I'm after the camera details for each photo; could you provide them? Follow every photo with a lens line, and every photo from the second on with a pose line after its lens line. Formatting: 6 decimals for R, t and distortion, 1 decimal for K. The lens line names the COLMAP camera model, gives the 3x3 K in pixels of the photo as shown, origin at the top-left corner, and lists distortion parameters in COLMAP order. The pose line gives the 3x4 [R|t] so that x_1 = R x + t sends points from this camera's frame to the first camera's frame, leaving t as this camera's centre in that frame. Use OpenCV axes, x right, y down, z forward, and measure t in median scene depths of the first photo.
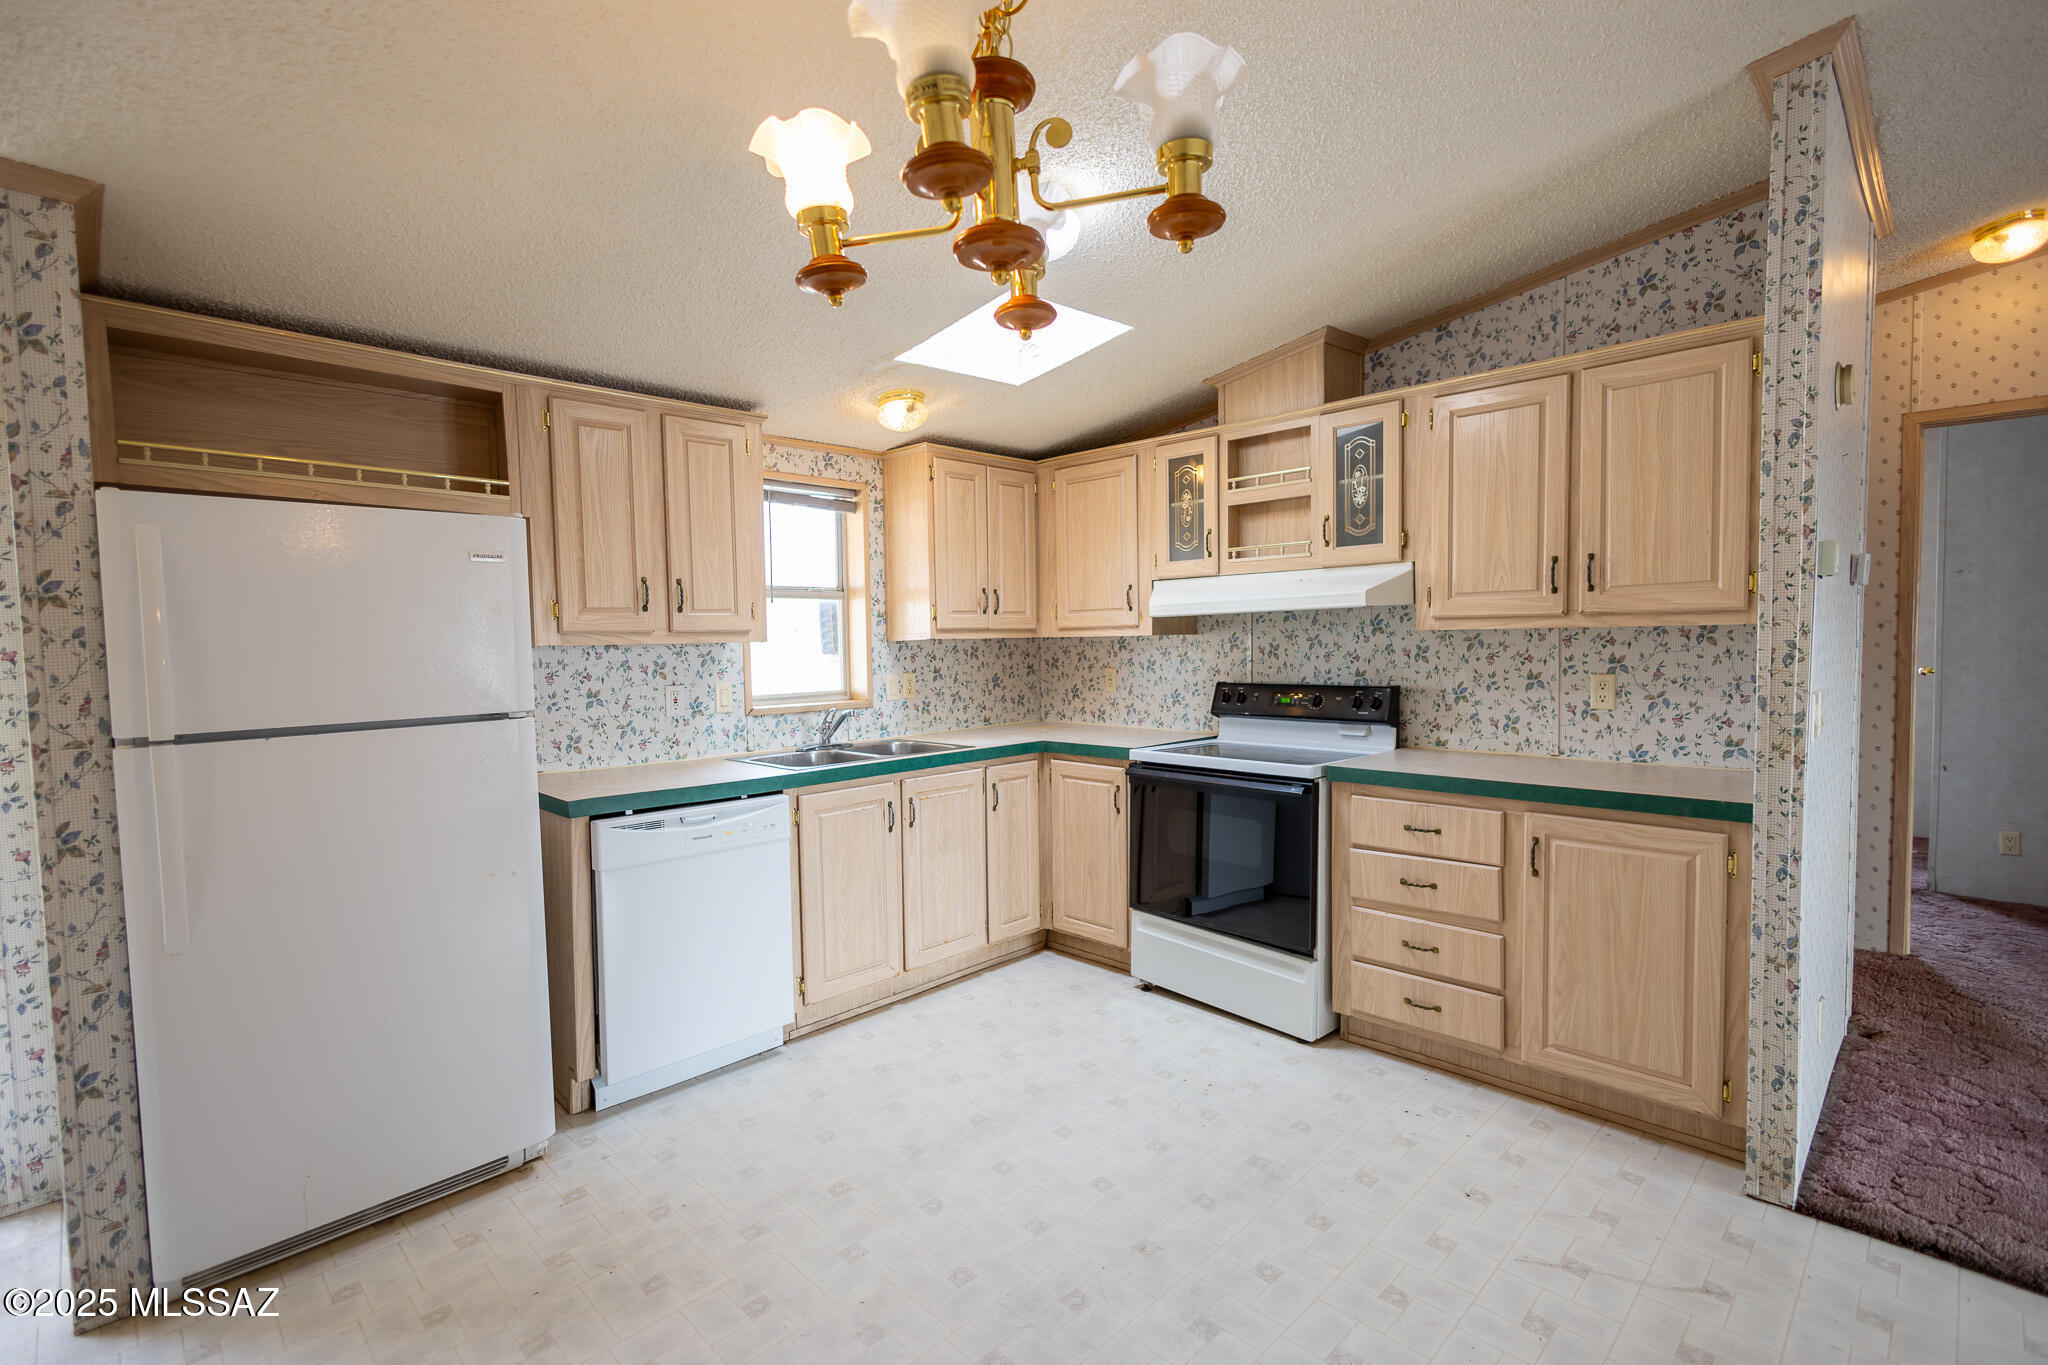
lens RADIAL K [[938.5, 0, 1032.7], [0, 938.5, 686.6], [0, 0, 1]] dist [0.011768, -0.000020]
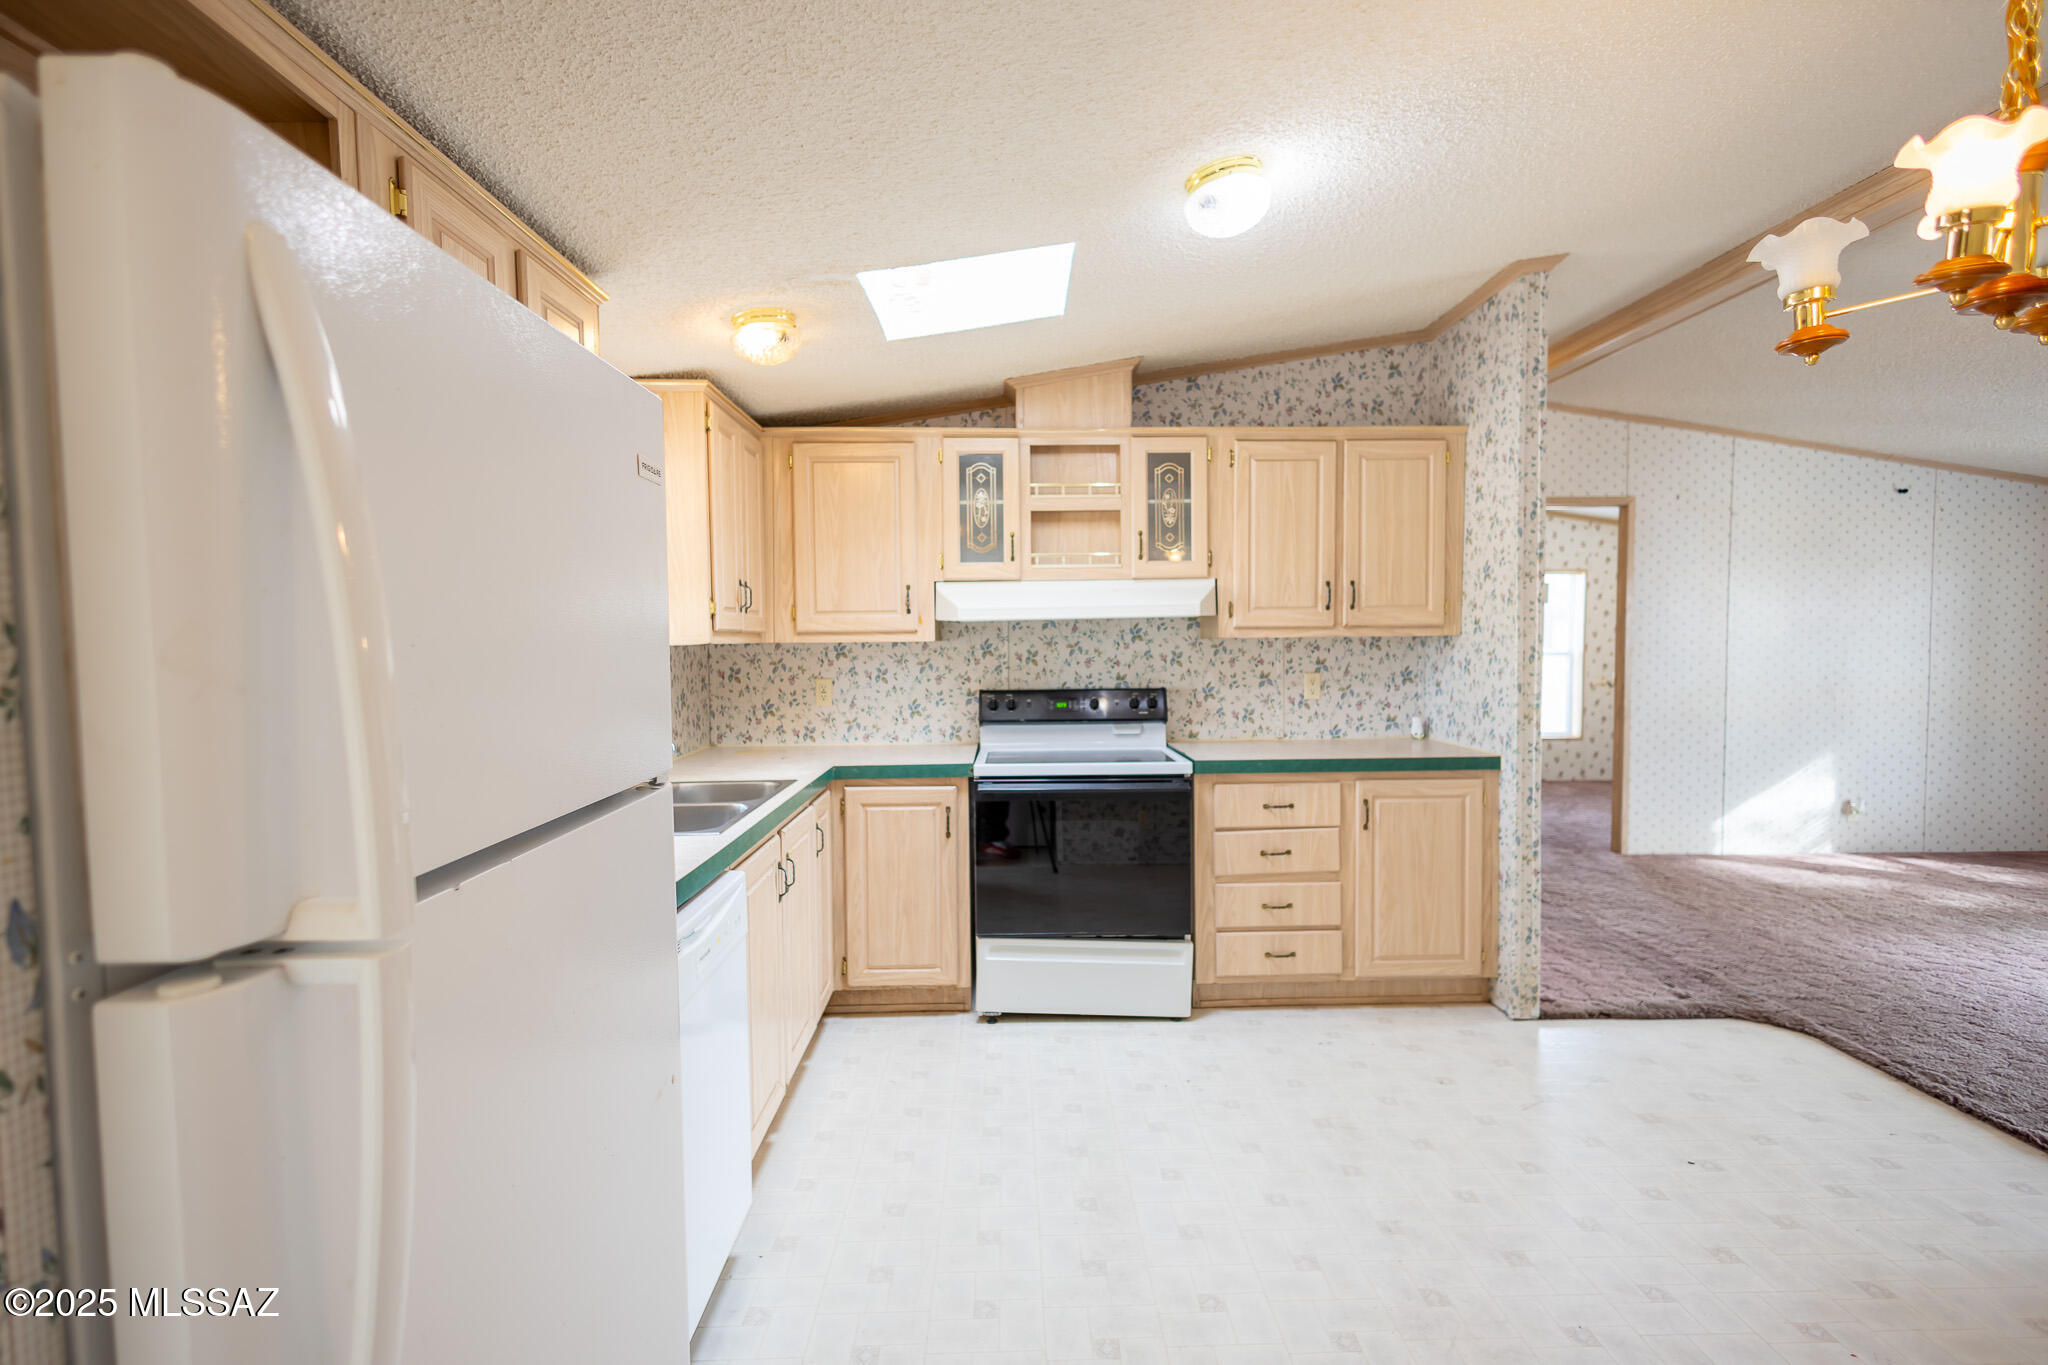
lens RADIAL K [[938.5, 0, 1027.5], [0, 938.5, 688.8], [0, 0, 1]] dist [0.011768, -0.000020]
pose [[0.691836, -0.028193, 0.721504, -0.556837], [0.035641, 0.999353, 0.004875, -0.010577], [-0.721175, 0.022342, 0.692393, 0.347971]]
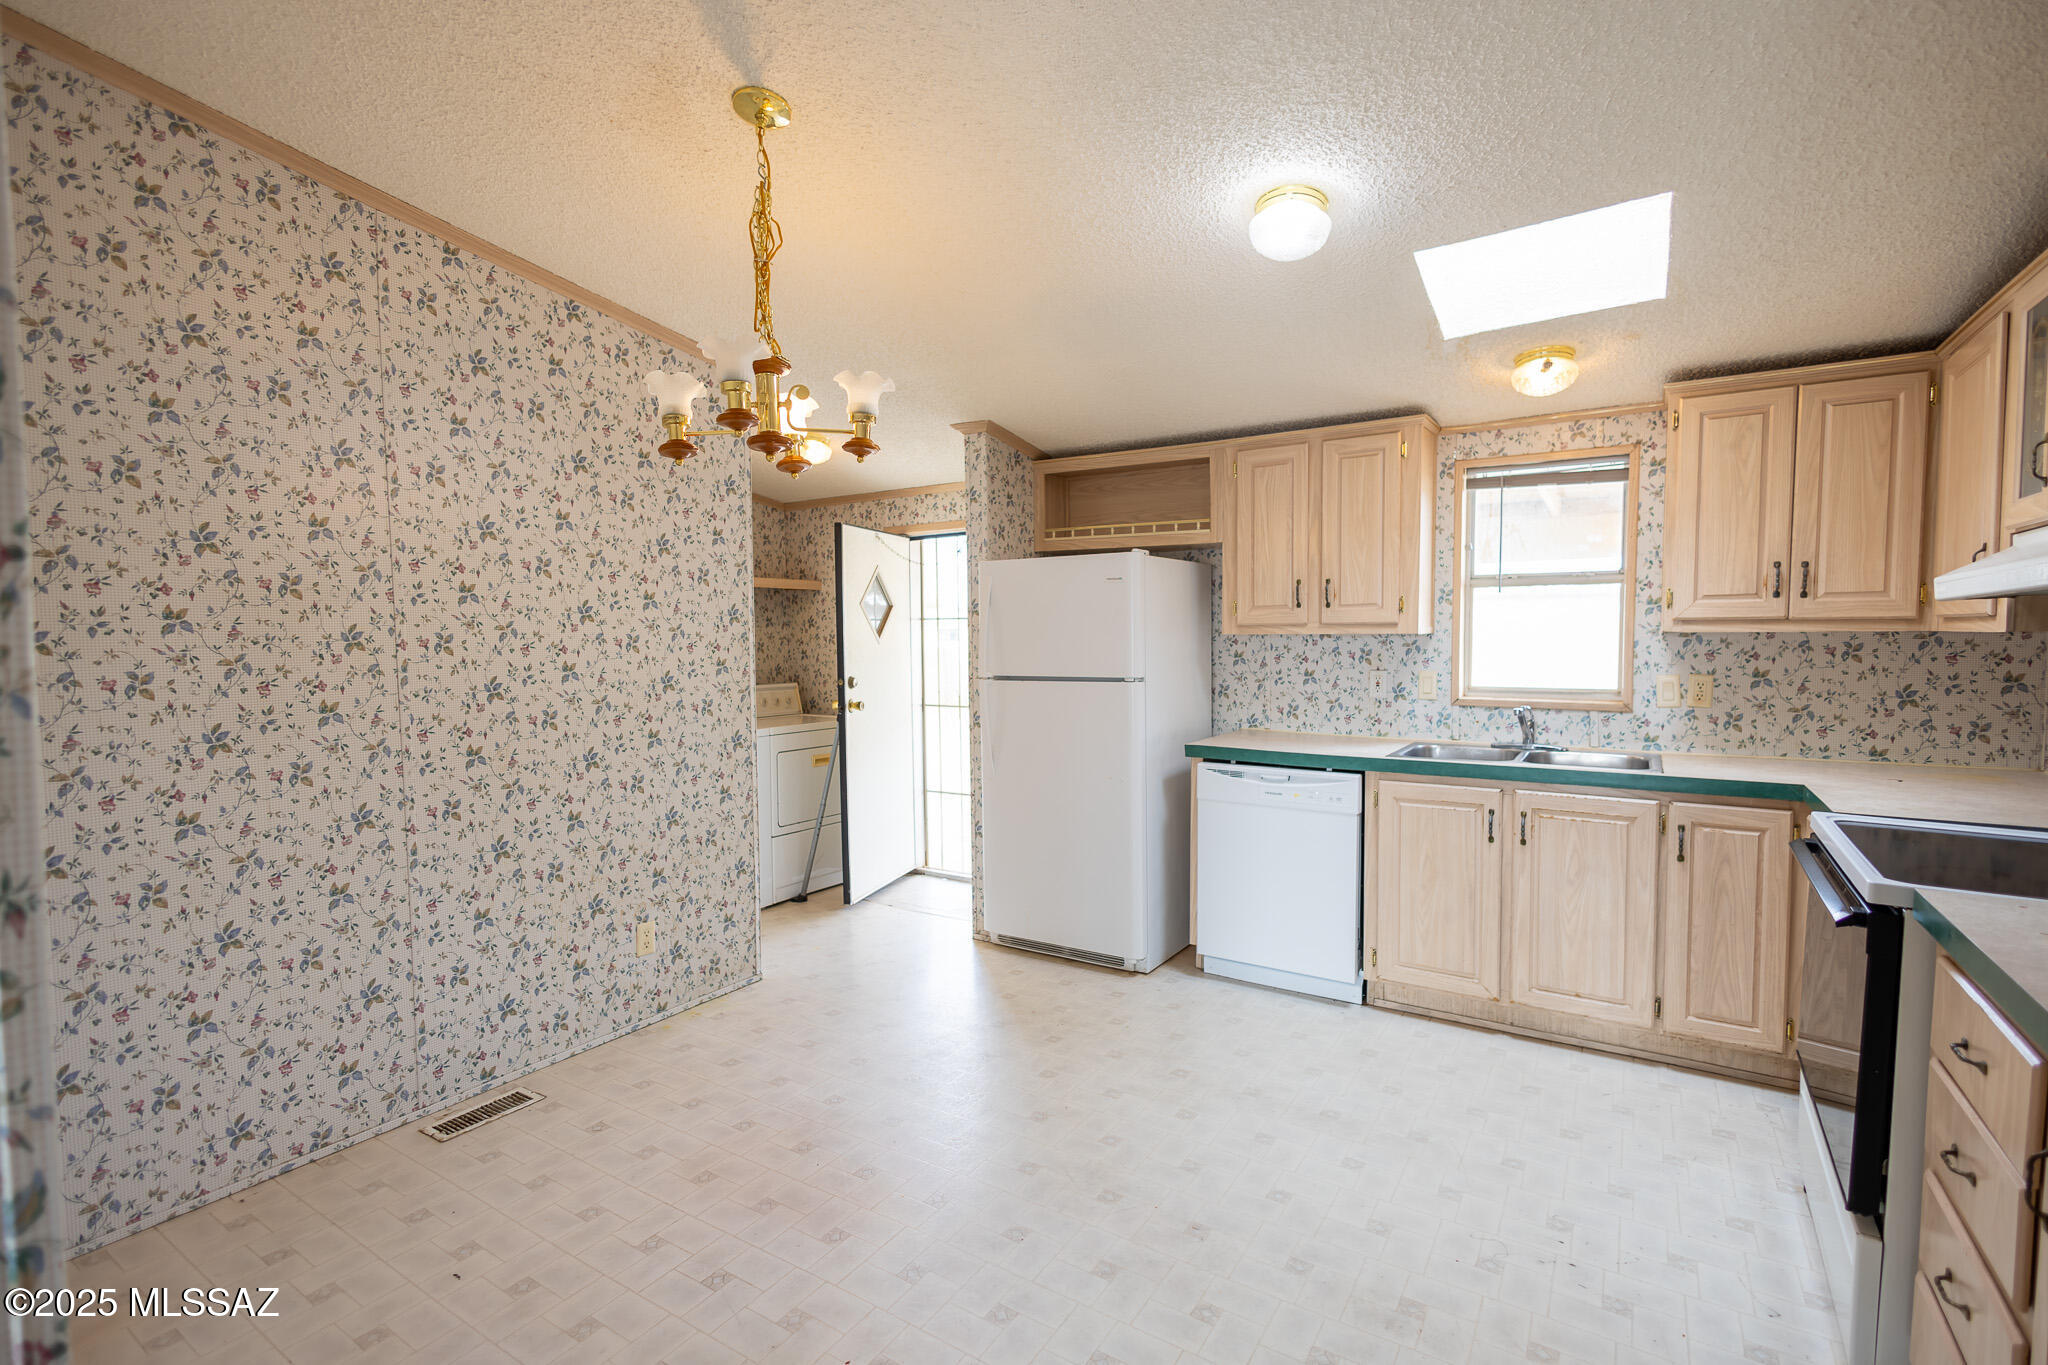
lens RADIAL K [[938.5, 0, 1027.8], [0, 938.5, 688.3], [0, 0, 1]] dist [0.011768, -0.000020]
pose [[0.206457, 0.074266, -0.975633, 0.656186], [-0.047706, 0.996693, 0.065774, -0.035243], [0.977292, 0.032964, 0.209317, 0.364586]]
